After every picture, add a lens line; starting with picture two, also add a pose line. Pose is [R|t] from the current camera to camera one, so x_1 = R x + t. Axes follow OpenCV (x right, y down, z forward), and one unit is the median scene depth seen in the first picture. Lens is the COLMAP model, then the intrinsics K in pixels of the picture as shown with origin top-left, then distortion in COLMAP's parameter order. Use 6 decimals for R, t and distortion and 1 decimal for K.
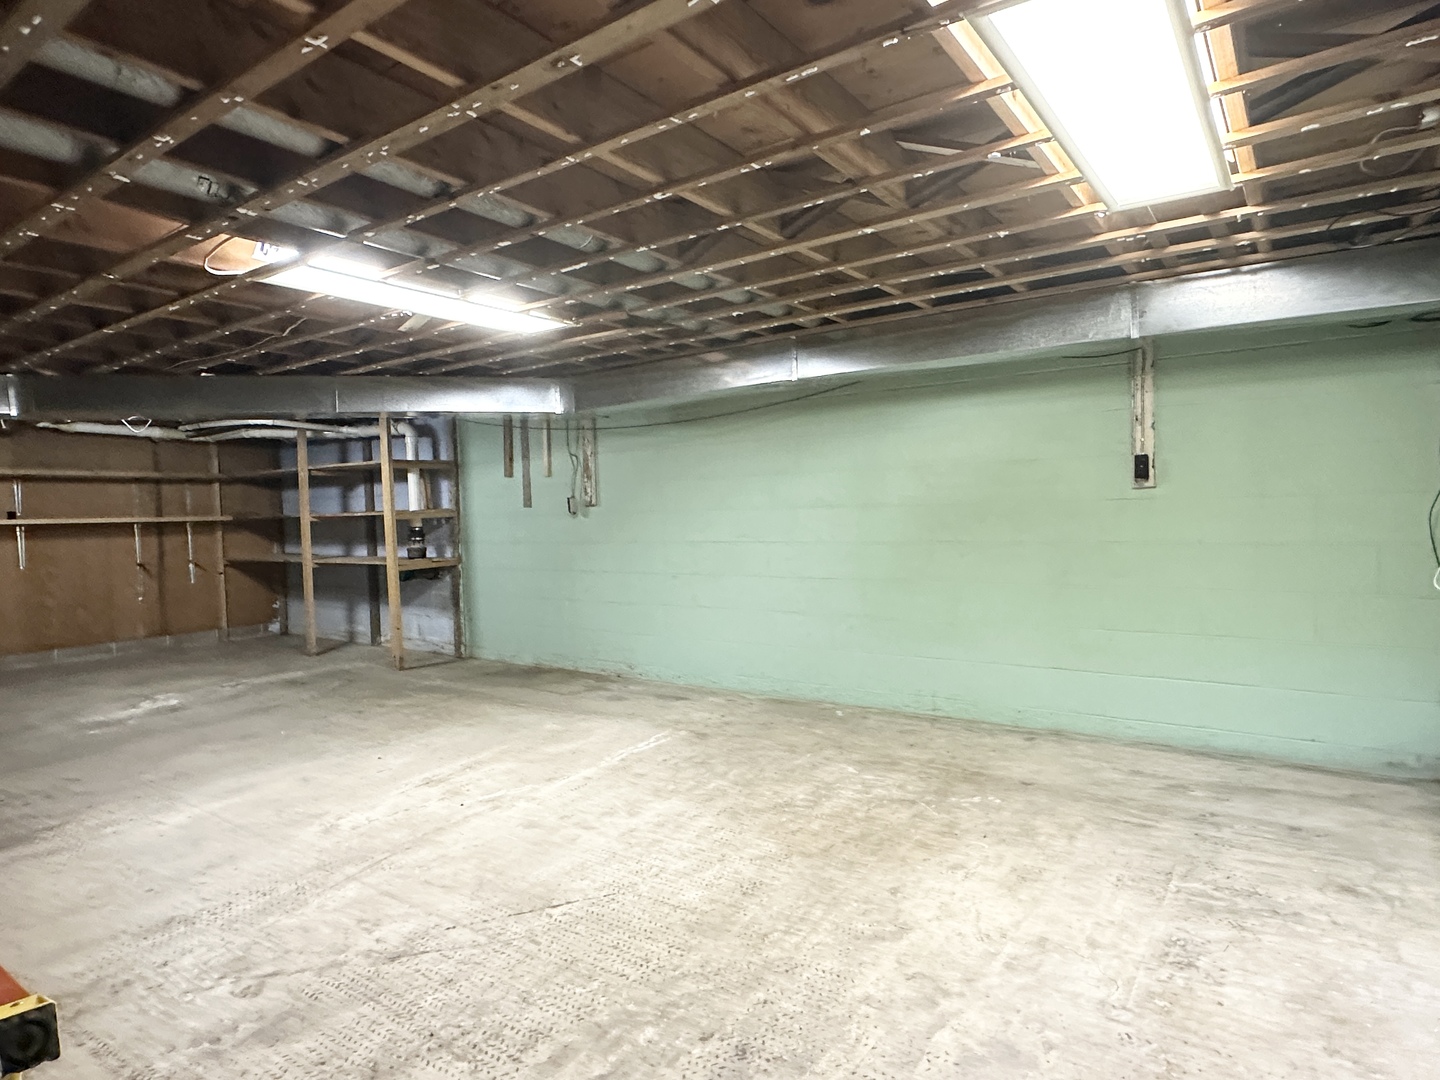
lens RADIAL K [[824.0, 0, 726.7], [0, 824.0, 546.9], [0, 0, 1]] dist [0.005604, -0.000440]
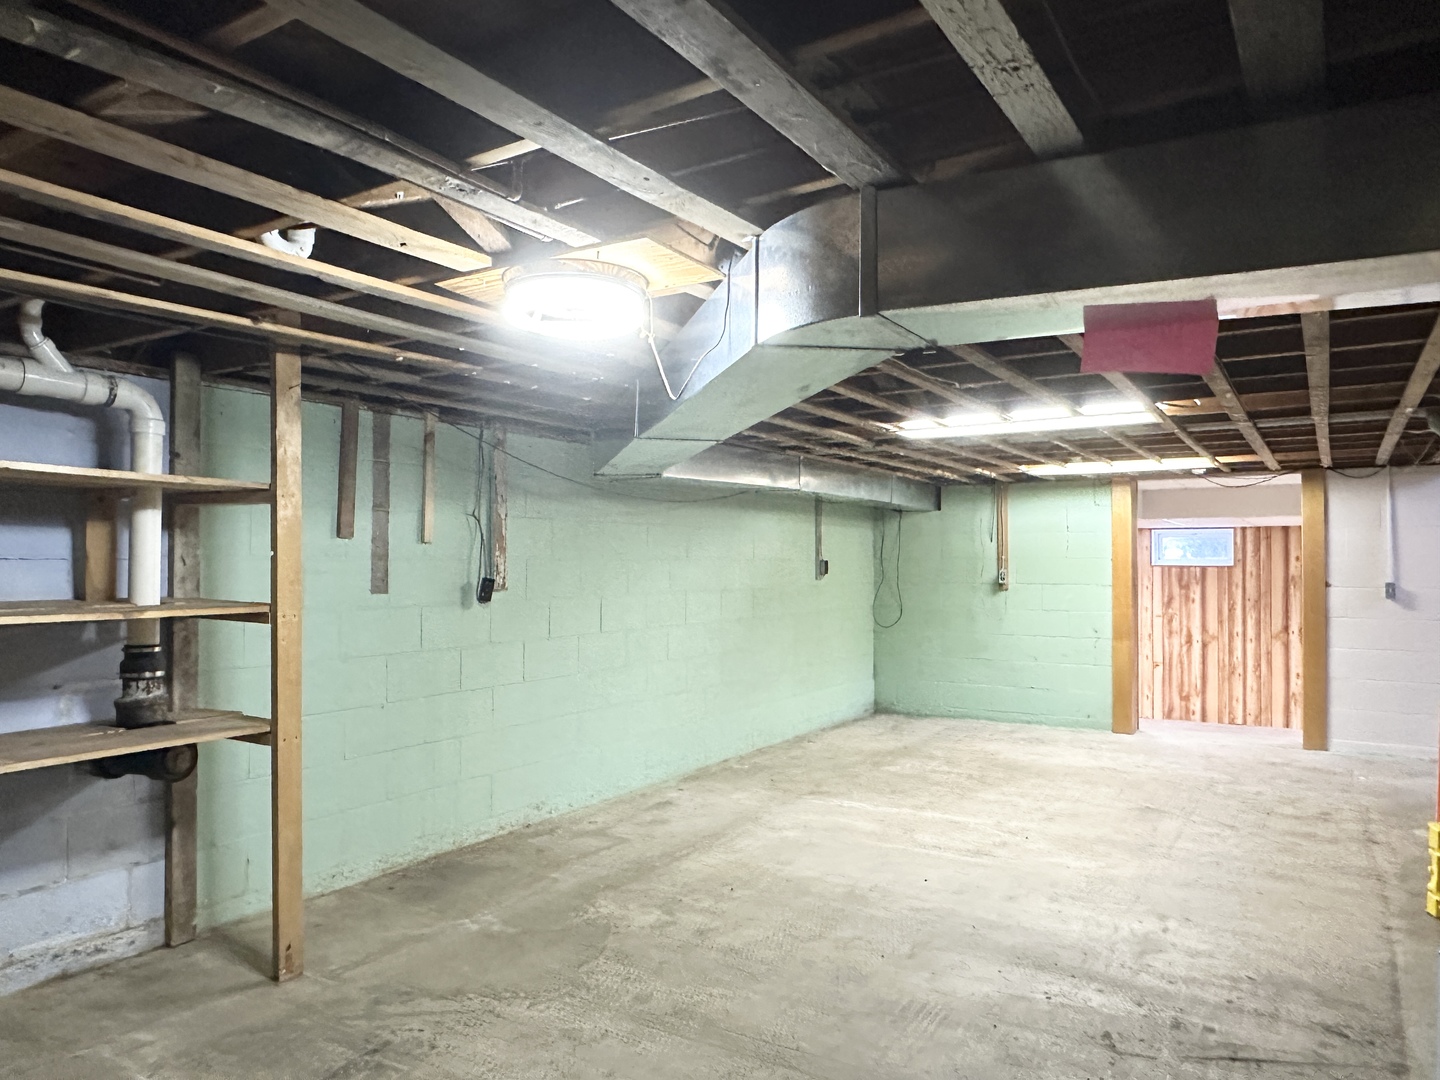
lens RADIAL K [[975.1, 0, 723.7], [0, 975.1, 539.4], [0, 0, 1]] dist [0.006937, 0.003899]
pose [[-0.049819, 0.047534, 0.997626, -1.414375], [0.047317, 0.997858, -0.045182, -0.066115], [-0.997637, 0.044953, -0.051962, 1.212337]]
